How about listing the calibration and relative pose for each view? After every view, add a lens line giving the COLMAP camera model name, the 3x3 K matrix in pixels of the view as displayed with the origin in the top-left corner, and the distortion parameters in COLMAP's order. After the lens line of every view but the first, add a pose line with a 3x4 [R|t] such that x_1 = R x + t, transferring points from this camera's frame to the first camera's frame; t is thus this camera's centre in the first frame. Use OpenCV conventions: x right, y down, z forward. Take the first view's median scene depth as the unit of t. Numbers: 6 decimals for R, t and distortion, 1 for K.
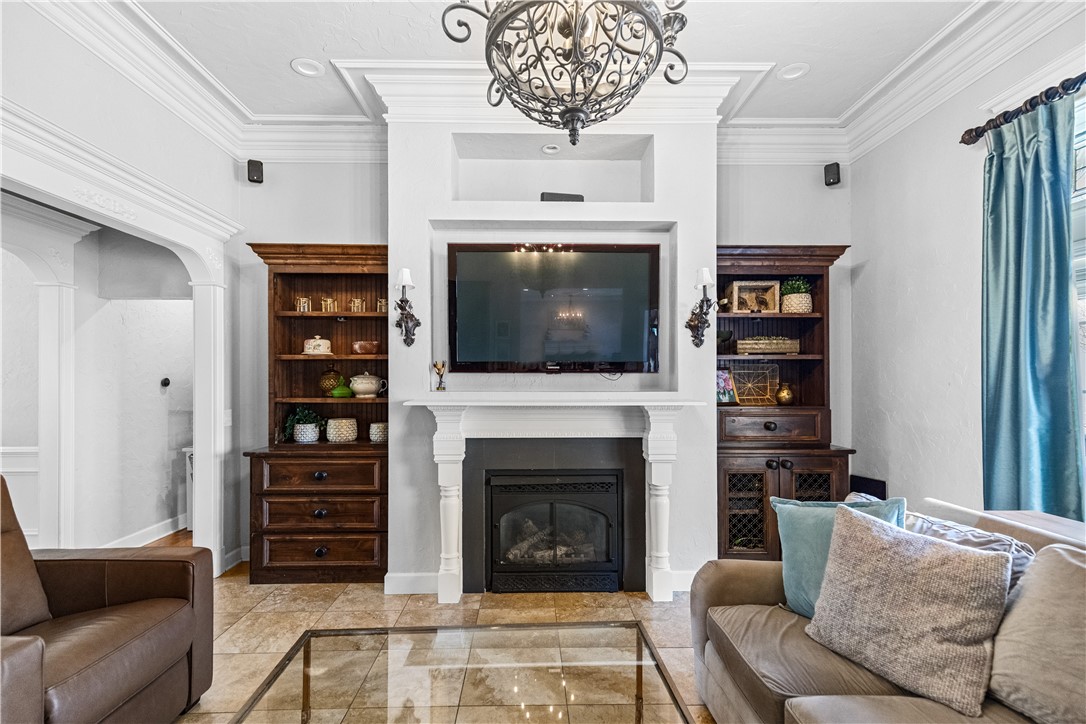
lens RADIAL K [[505.8, 0, 542.1], [0, 505.8, 379.3], [0, 0, 1]] dist [0.002566, 0.000134]
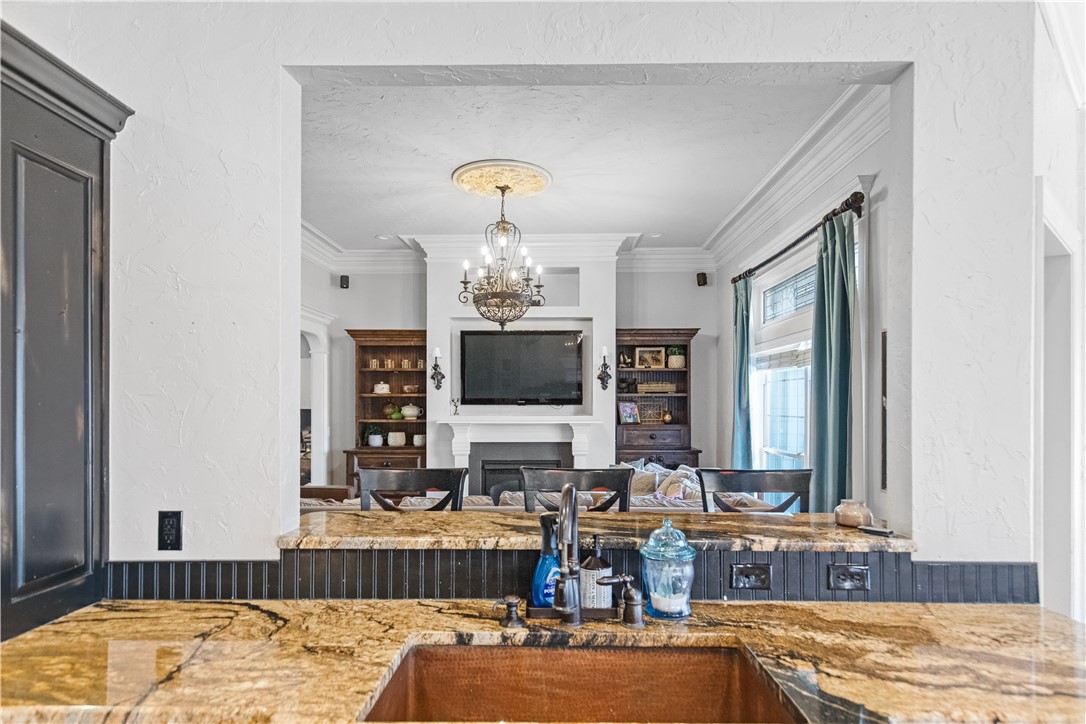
lens RADIAL K [[607.2, 0, 556.0], [0, 607.2, 388.7], [0, 0, 1]] dist [0.001071, 0.000332]
pose [[0.999627, -0.000842, -0.027298, 0.189100], [0.000155, 0.999683, -0.025176, -0.014724], [0.027310, 0.025162, 0.999310, -1.021938]]
